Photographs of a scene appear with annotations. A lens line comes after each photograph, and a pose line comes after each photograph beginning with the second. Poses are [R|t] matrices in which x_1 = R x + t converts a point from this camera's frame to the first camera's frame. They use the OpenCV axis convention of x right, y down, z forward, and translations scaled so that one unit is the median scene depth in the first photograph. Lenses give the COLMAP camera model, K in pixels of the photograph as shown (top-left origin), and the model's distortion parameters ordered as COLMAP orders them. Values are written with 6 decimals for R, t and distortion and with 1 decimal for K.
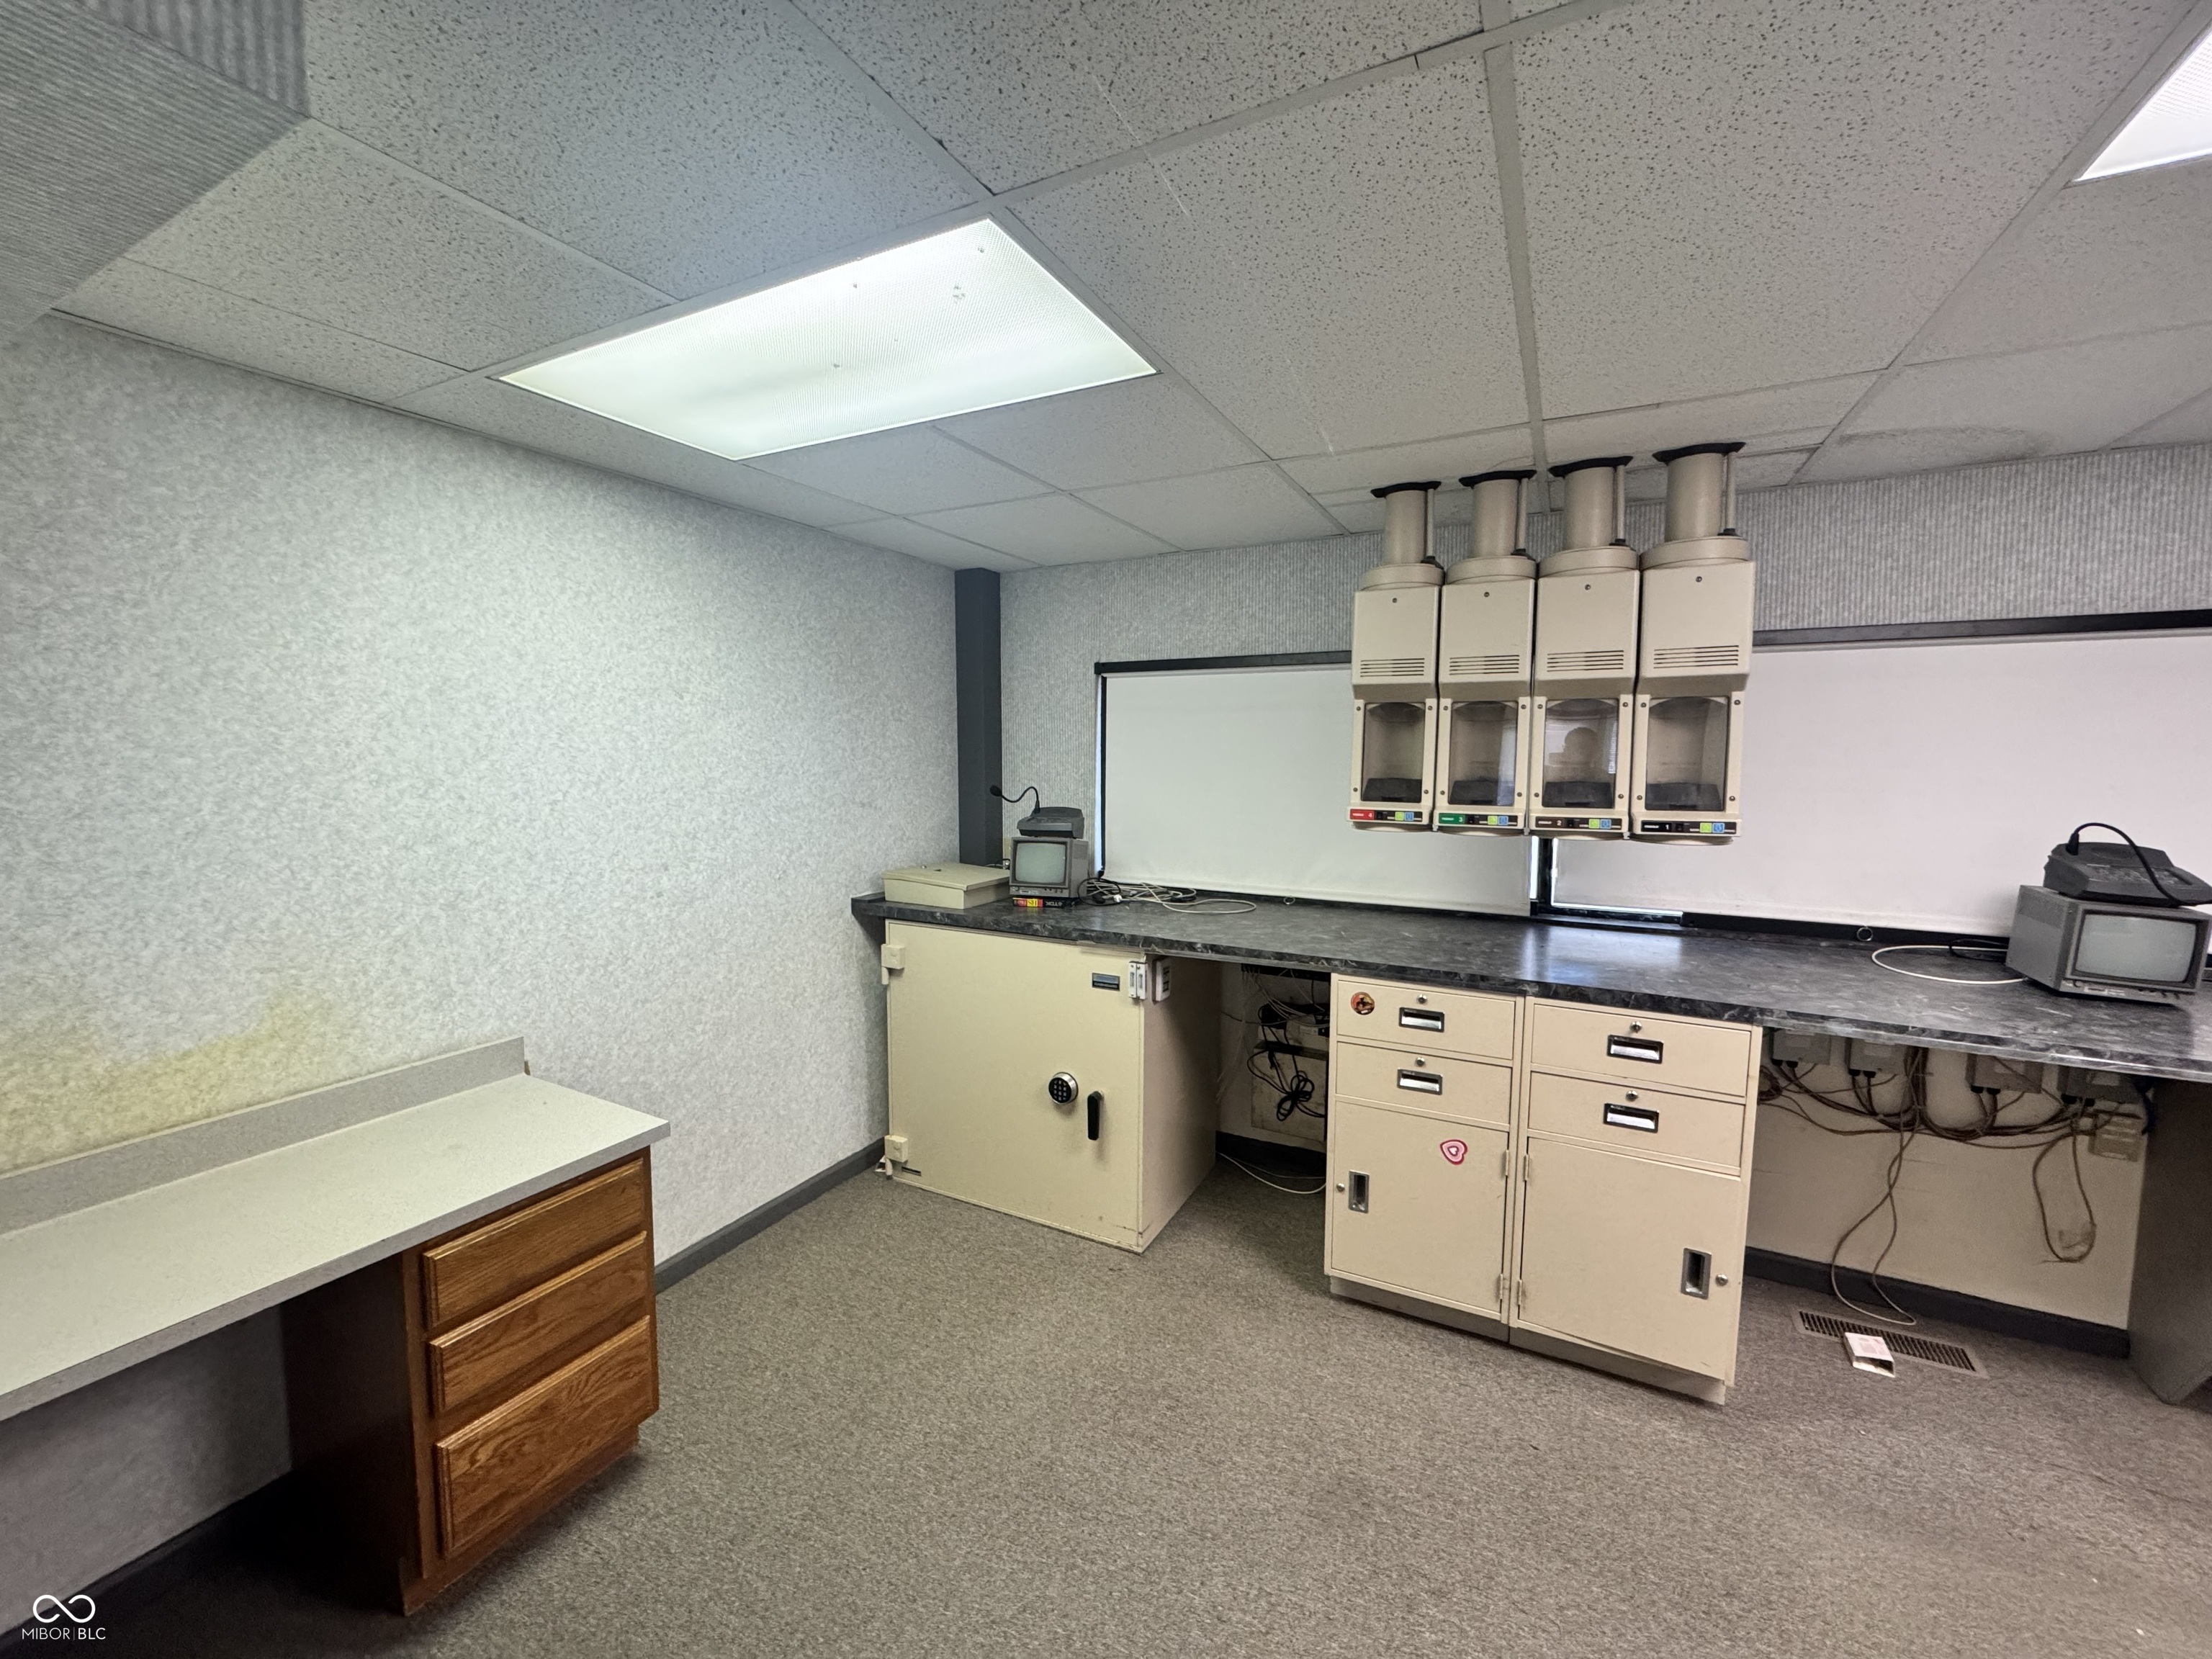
lens RADIAL K [[878.6, 0, 1105.1], [0, 878.6, 825.1], [0, 0, 1]] dist [-0.003874, 0.000397]
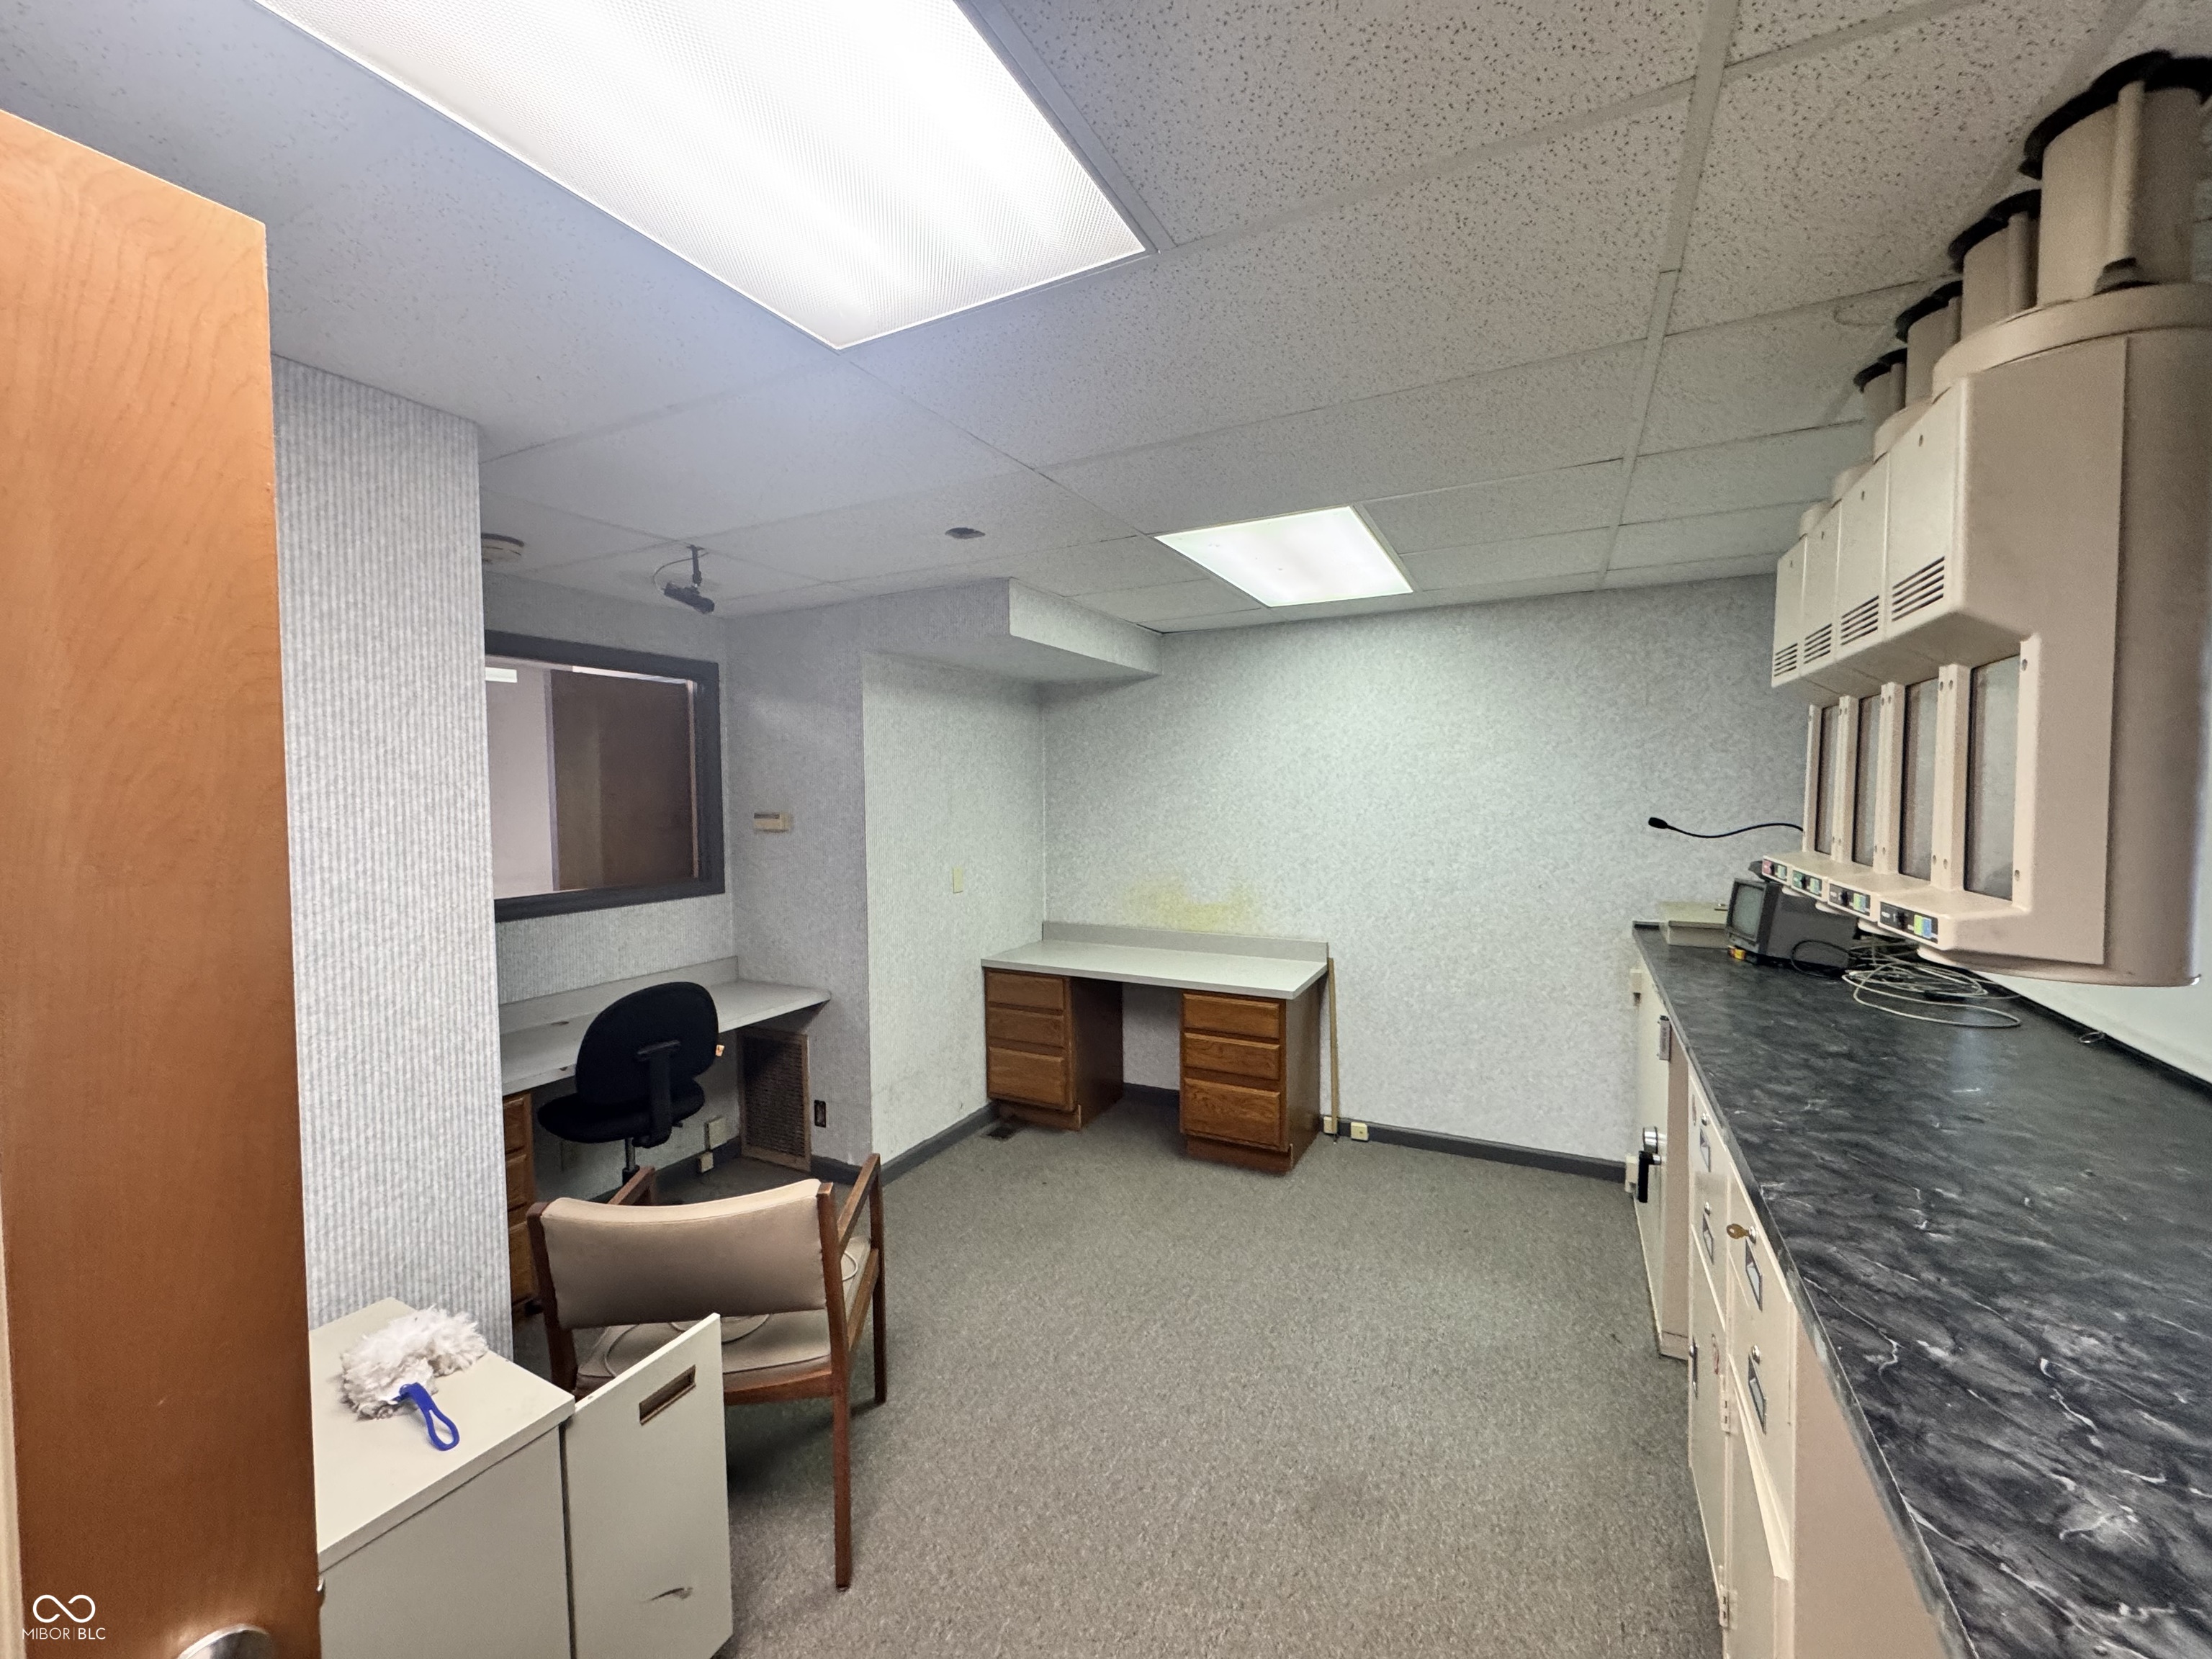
lens RADIAL K [[878.6, 0, 1105.3], [0, 878.6, 828.2], [0, 0, 1]] dist [-0.003874, 0.000397]
pose [[0.009647, 0.044818, -0.998949, 0.971148], [-0.078348, 0.995958, 0.043928, -0.032404], [0.996879, 0.077842, 0.013119, 0.430138]]
